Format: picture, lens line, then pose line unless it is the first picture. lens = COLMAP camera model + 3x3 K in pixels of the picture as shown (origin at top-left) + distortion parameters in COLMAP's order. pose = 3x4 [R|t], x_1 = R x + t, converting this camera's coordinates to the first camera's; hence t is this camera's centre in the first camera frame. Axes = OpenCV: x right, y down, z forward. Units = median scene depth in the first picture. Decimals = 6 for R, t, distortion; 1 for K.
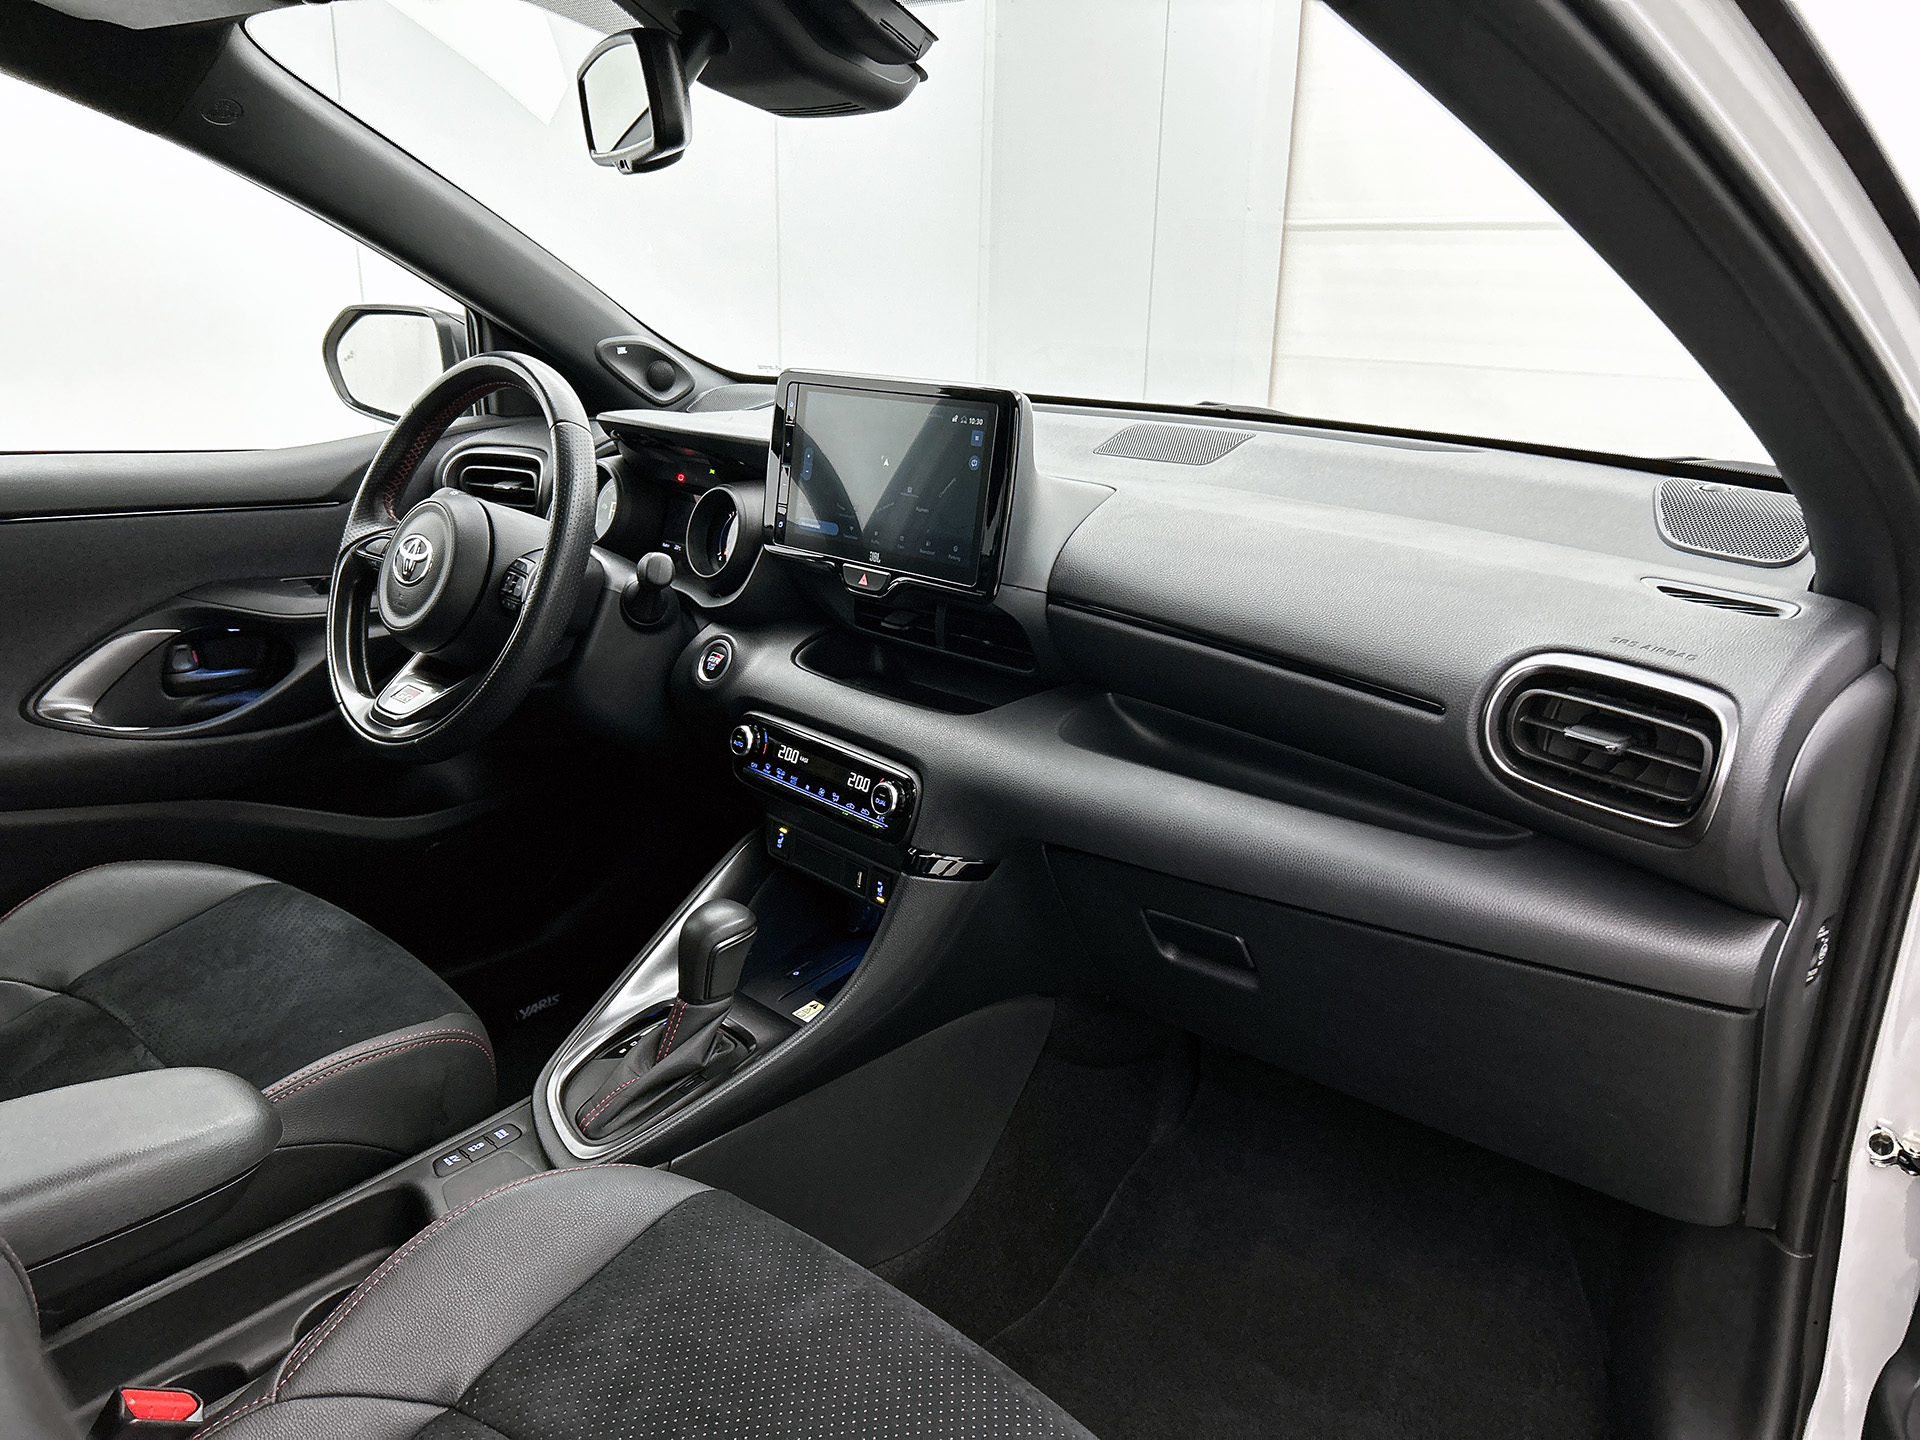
lens RADIAL K [[1394.9, 0, 975.6], [0, 1394.9, 728.4], [0, 0, 1]] dist [0.012545, -0.005461]
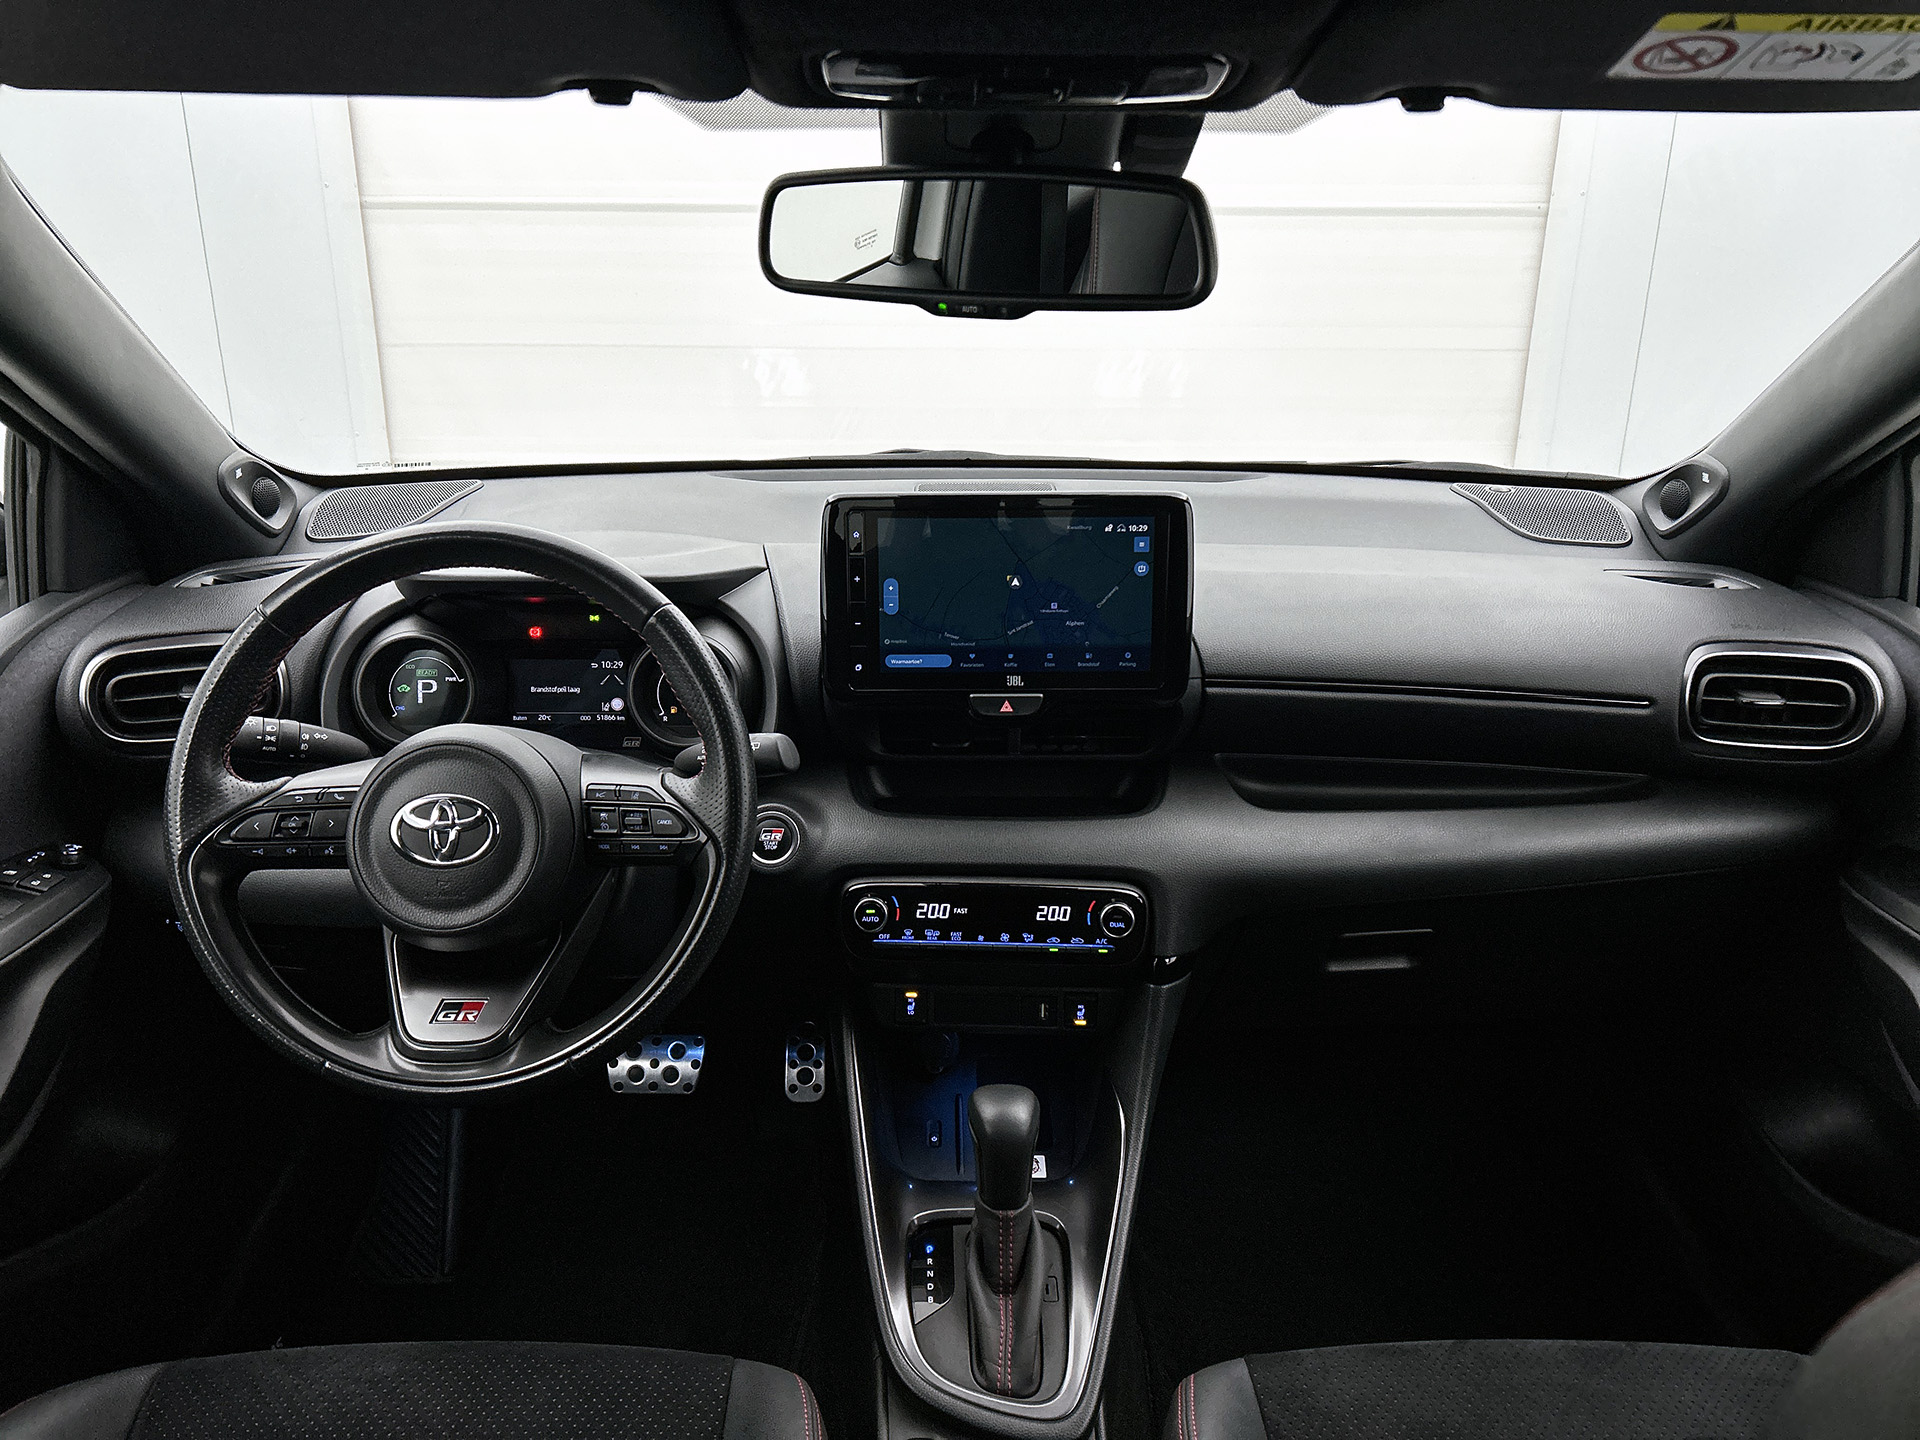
lens RADIAL K [[1394.9, 0, 960.9], [0, 1394.9, 717.6], [0, 0, 1]] dist [0.012545, -0.005461]
pose [[0.743367, -0.243597, 0.622949, -0.682254], [0.226421, 0.967987, 0.108331, -0.205768], [-0.629396, 0.060519, 0.774725, 0.288144]]
